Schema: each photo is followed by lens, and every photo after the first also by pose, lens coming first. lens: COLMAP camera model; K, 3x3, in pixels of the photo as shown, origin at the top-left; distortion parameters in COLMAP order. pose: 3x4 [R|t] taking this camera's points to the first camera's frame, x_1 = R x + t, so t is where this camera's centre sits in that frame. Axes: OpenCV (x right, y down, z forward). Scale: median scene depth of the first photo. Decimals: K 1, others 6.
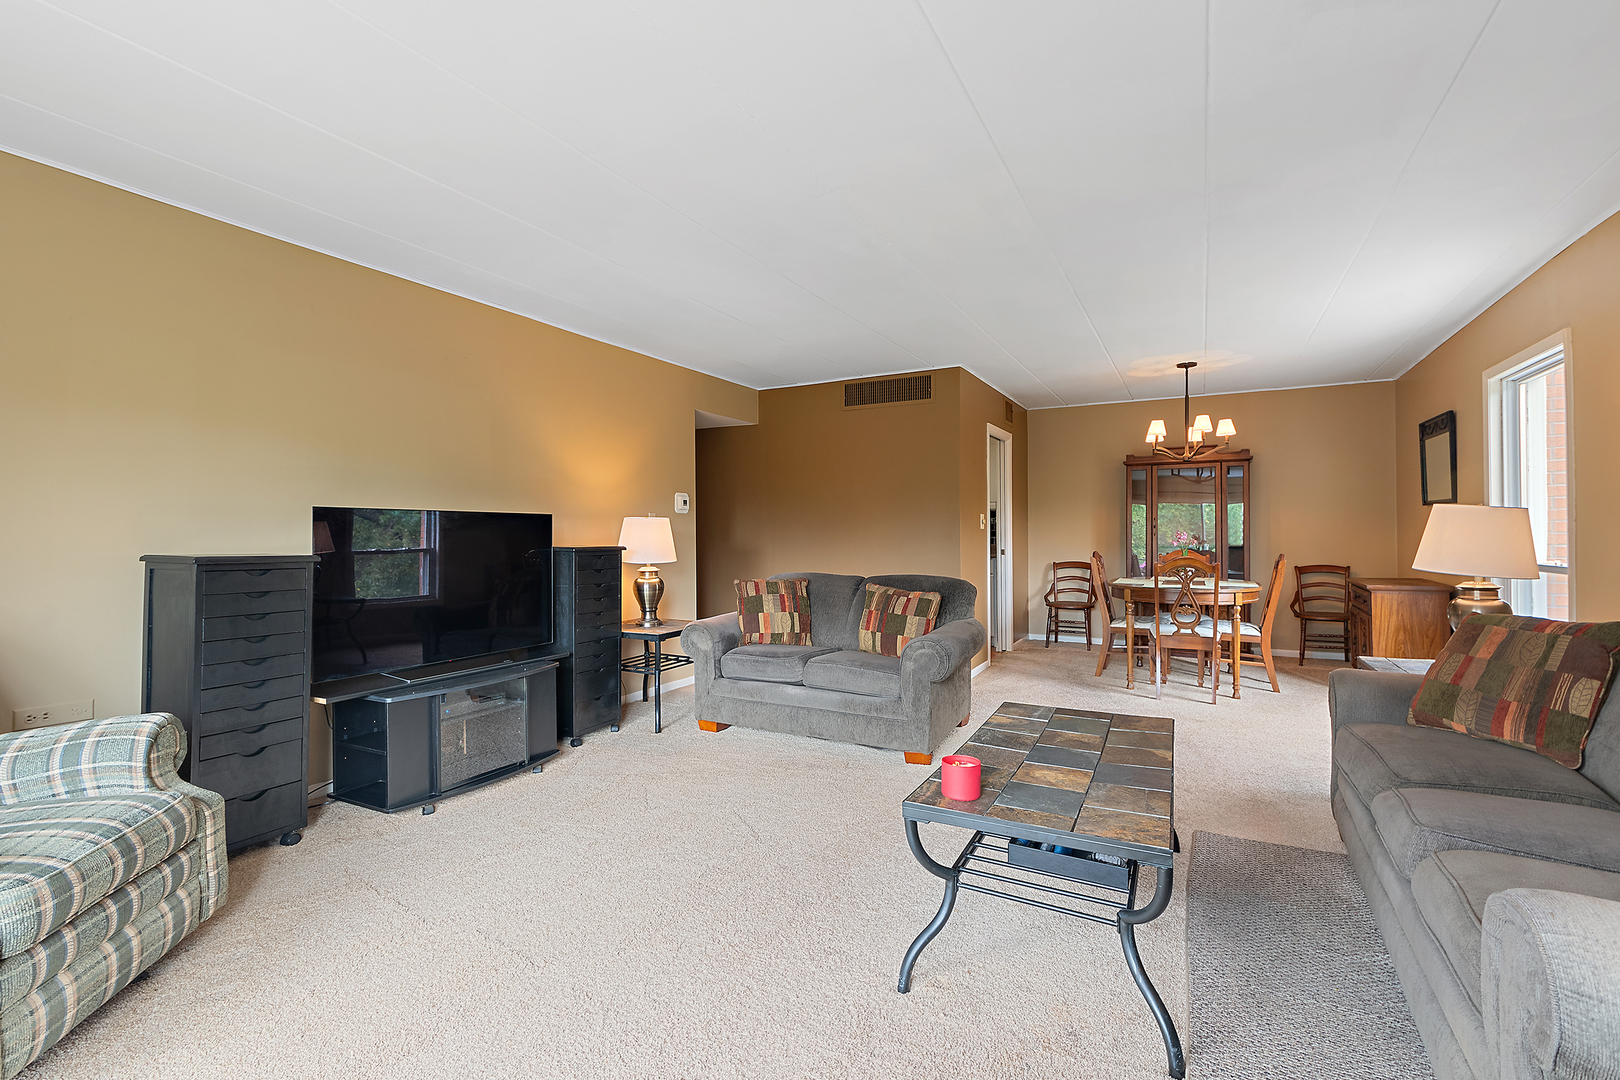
lens RADIAL K [[740.9, 0, 796.1], [0, 740.9, 511.2], [0, 0, 1]] dist [0.001209, -0.000500]
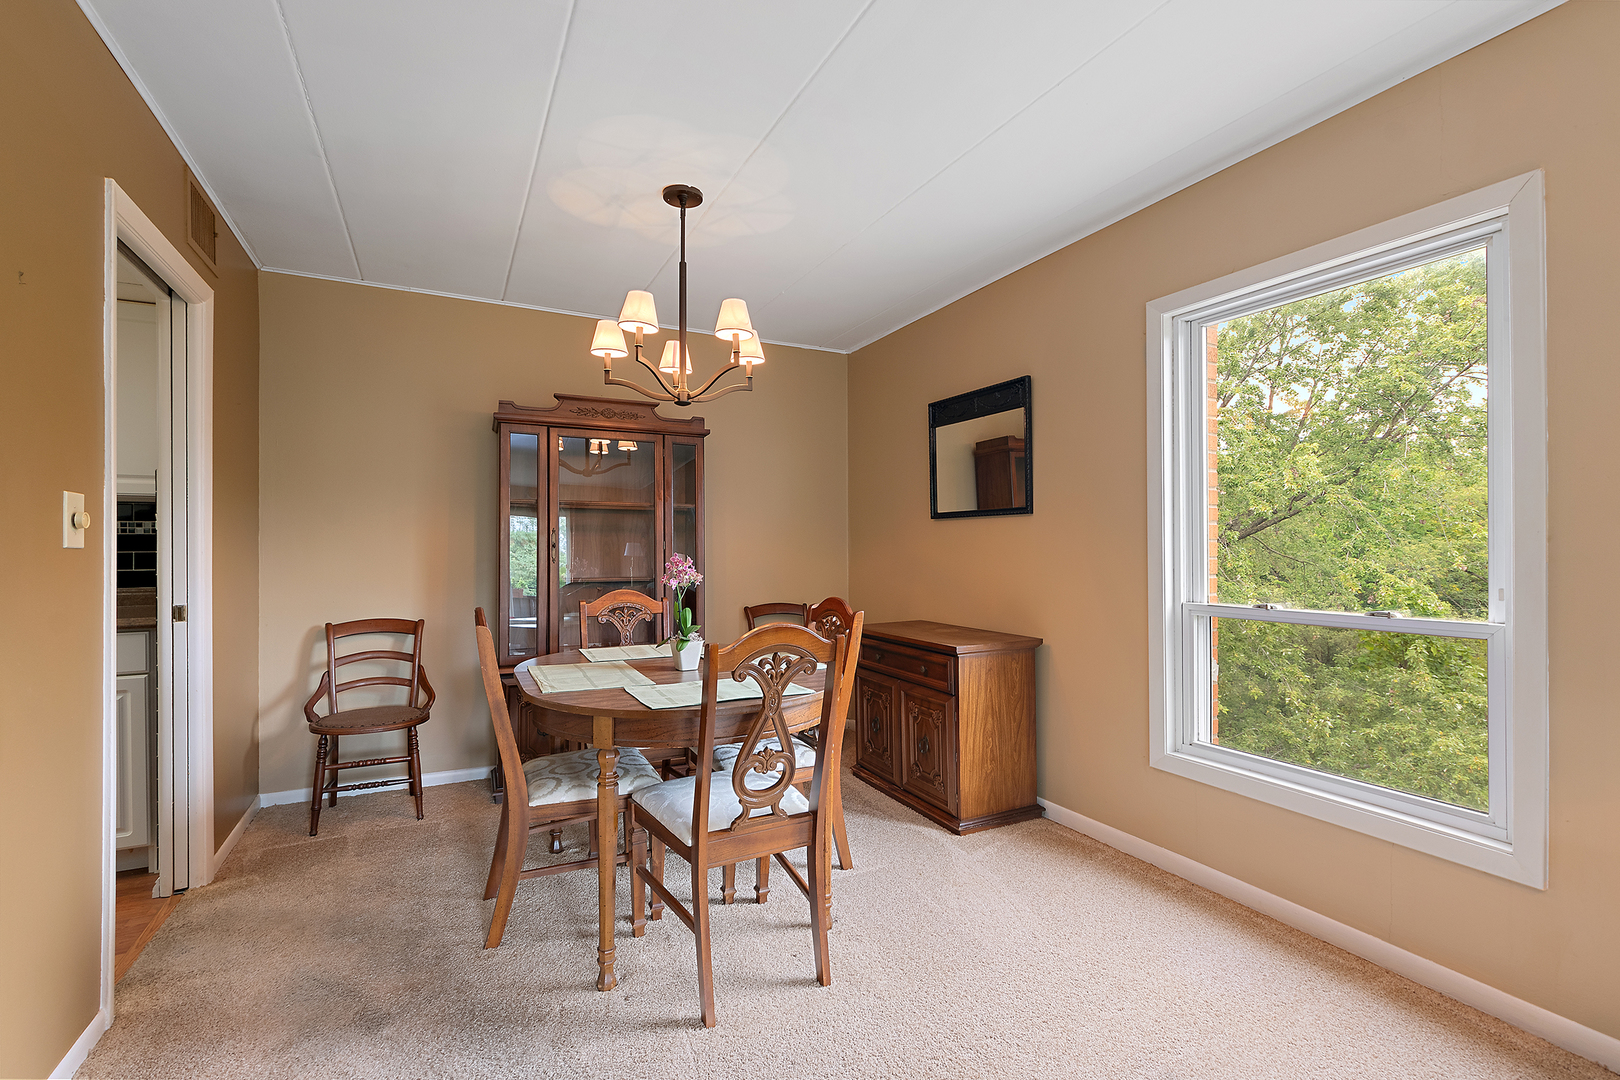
lens RADIAL K [[724.3, 0, 806.2], [0, 724.3, 553.0], [0, 0, 1]] dist [-0.001533, 0.000016]
pose [[0.565482, 0.000610, 0.824760, 0.161475], [-0.022514, 0.999638, 0.014697, 0.014015], [-0.824453, -0.026880, 0.565292, 0.552020]]
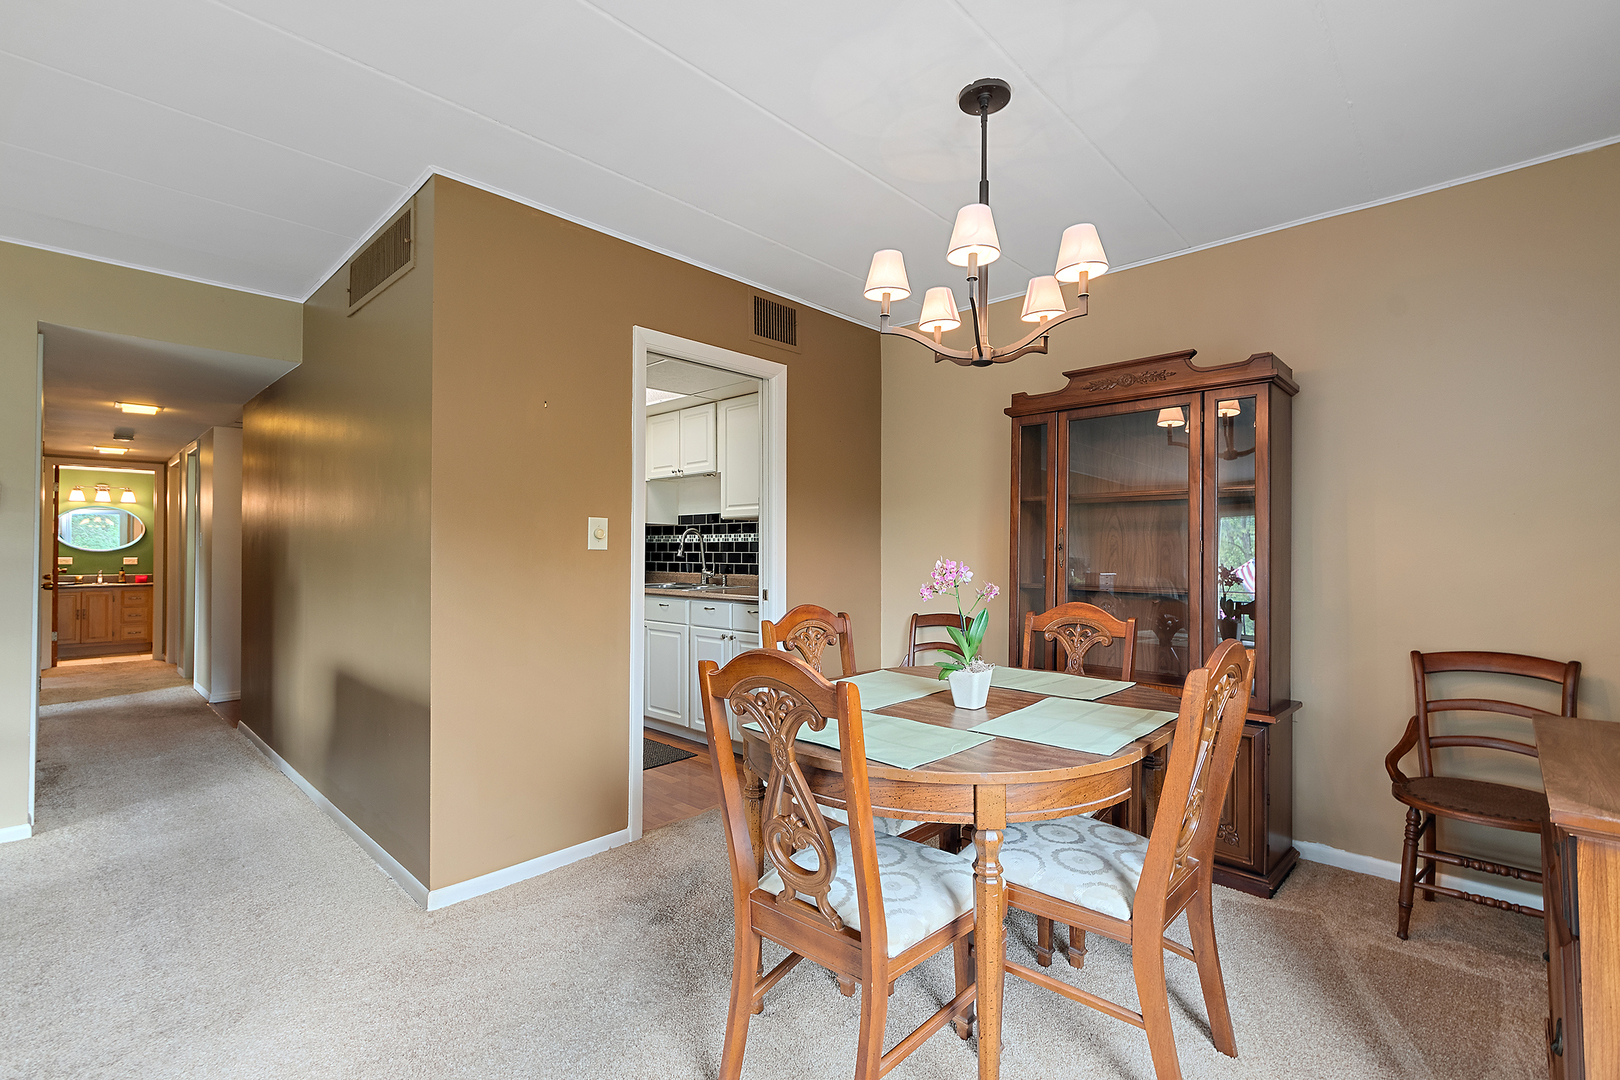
lens RADIAL K [[719.5, 0, 810.0], [0, 719.5, 540.0], [0, 0, 1]] dist [0.003178, -0.000104]
pose [[0.967914, 0.002051, -0.251273, 0.430546], [0.001583, 0.999897, 0.014258, 0.009616], [0.251277, -0.014199, 0.967811, 0.519283]]
